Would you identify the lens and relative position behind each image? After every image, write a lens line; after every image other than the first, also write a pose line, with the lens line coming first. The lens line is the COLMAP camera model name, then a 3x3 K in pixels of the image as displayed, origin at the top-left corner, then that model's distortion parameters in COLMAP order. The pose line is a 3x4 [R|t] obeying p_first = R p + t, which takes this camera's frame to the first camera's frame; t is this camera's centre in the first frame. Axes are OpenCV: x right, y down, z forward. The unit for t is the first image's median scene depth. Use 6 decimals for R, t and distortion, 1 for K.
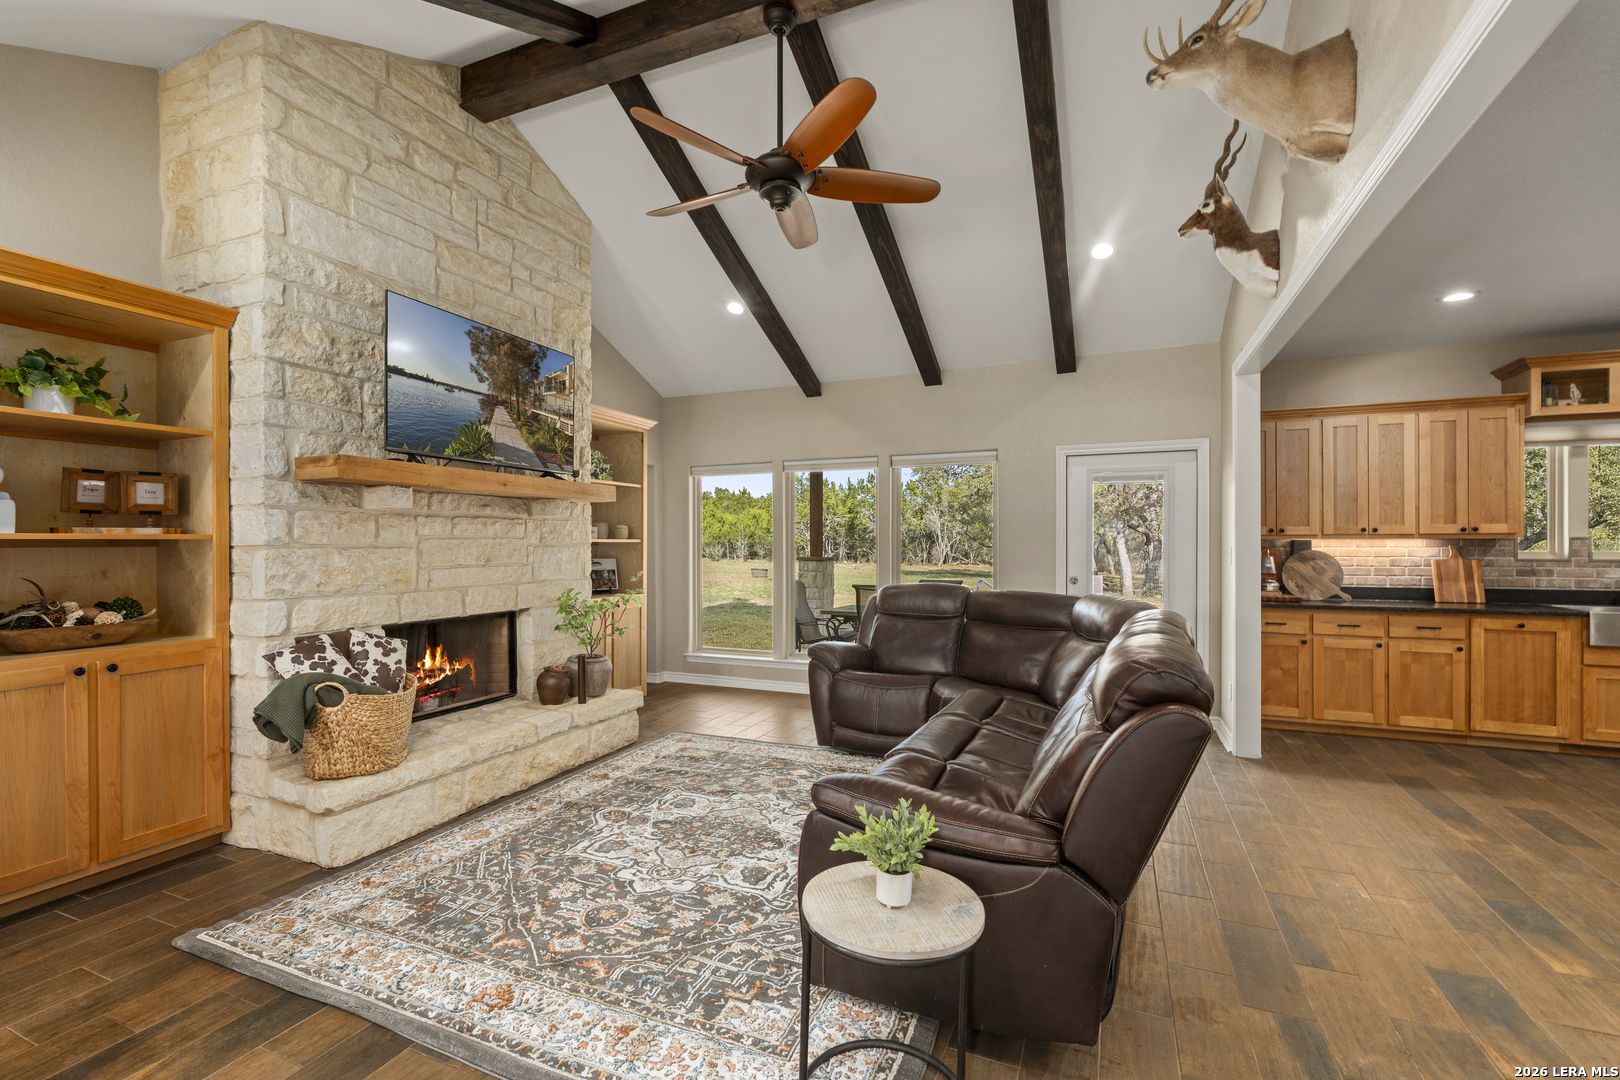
lens RADIAL K [[707.1, 0, 808.4], [0, 707.1, 538.9], [0, 0, 1]] dist [-0.005306, -0.000070]
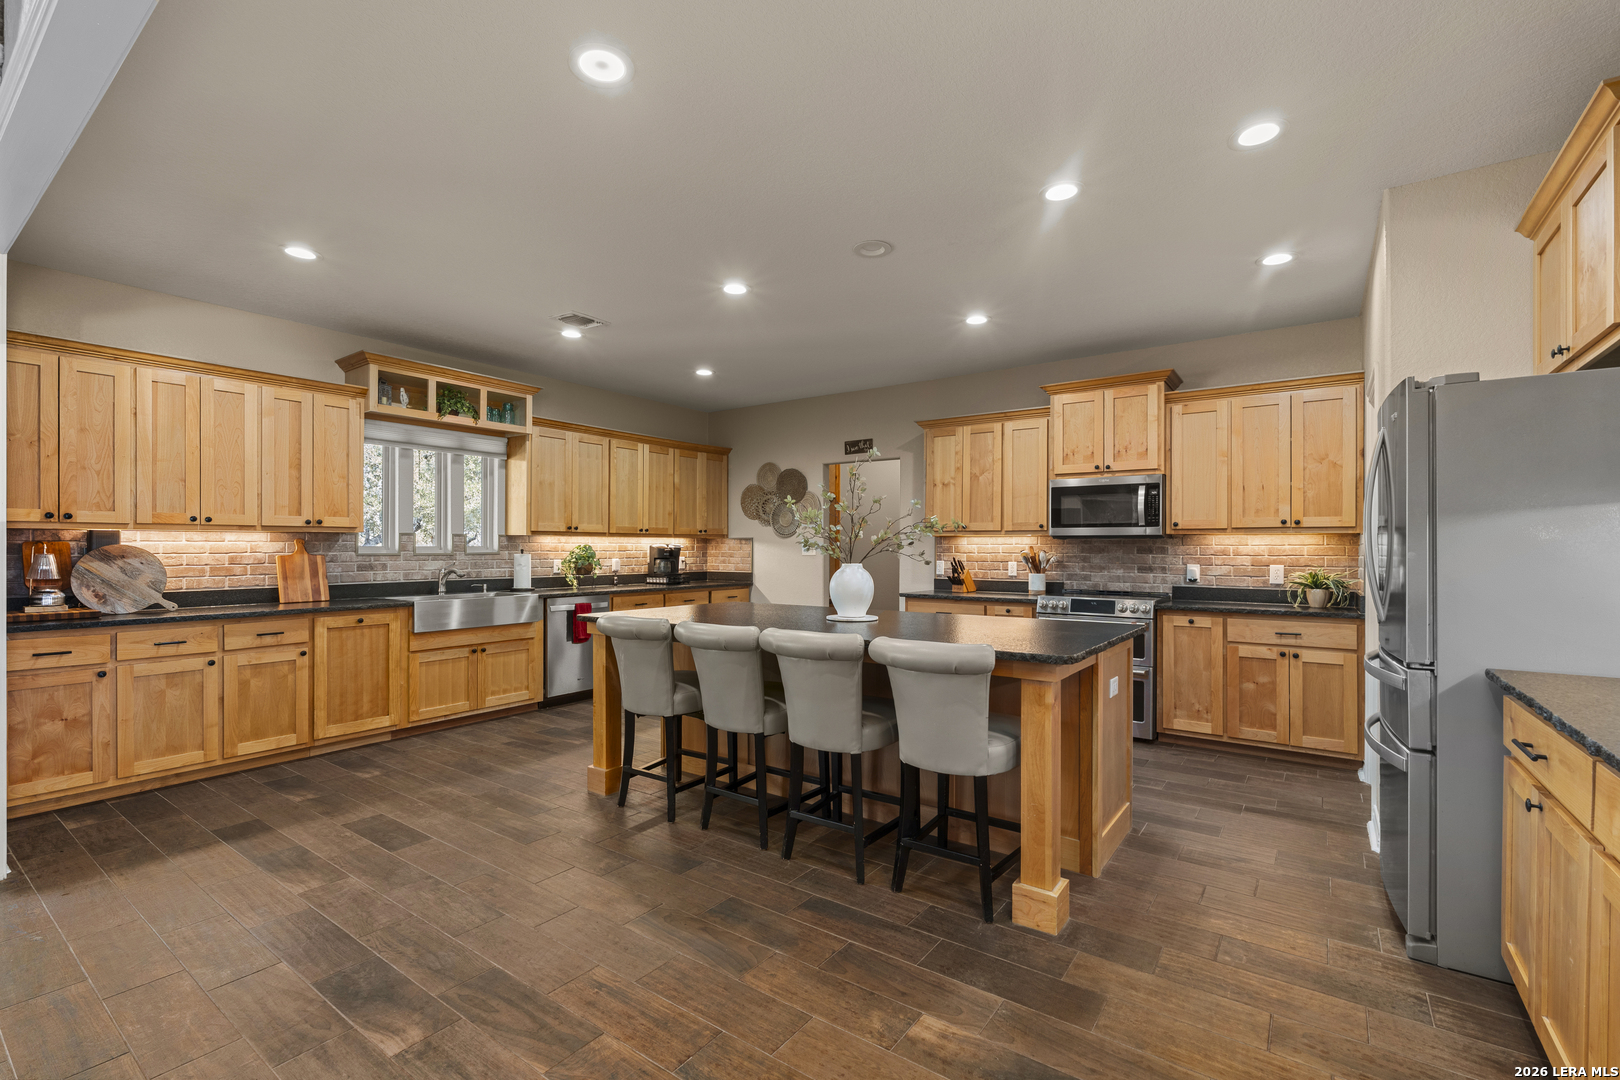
lens RADIAL K [[707.1, 0, 807.1], [0, 707.1, 550.4], [0, 0, 1]] dist [-0.005306, -0.000070]
pose [[0.218576, -0.003181, 0.975815, 0.179834], [-0.005099, 0.999977, 0.004402, 0.016680], [-0.975807, -0.005937, 0.218555, 0.167858]]
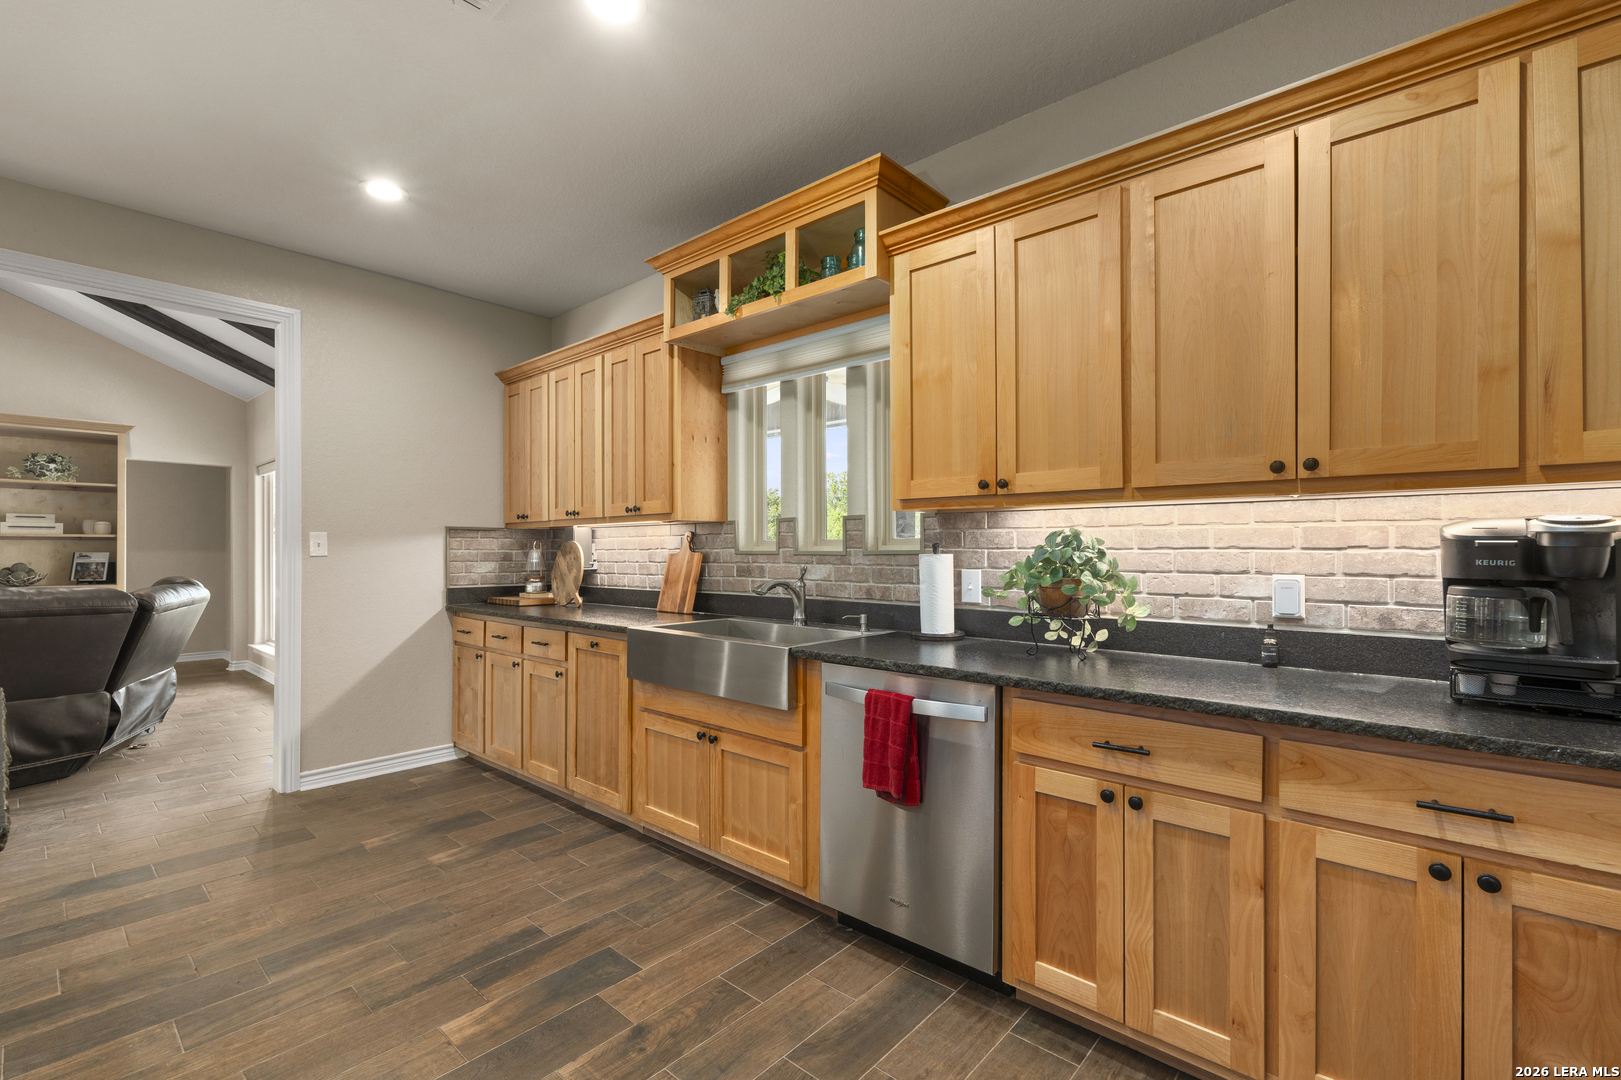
lens RADIAL K [[707.5, 0, 813.5], [0, 707.5, 546.2], [0, 0, 1]] dist [-0.005306, -0.000070]
pose [[0.952430, -0.000873, -0.304755, 1.349927], [0.000209, 0.999998, -0.002212, 0.025992], [0.304756, 0.002044, 0.952428, 0.376954]]
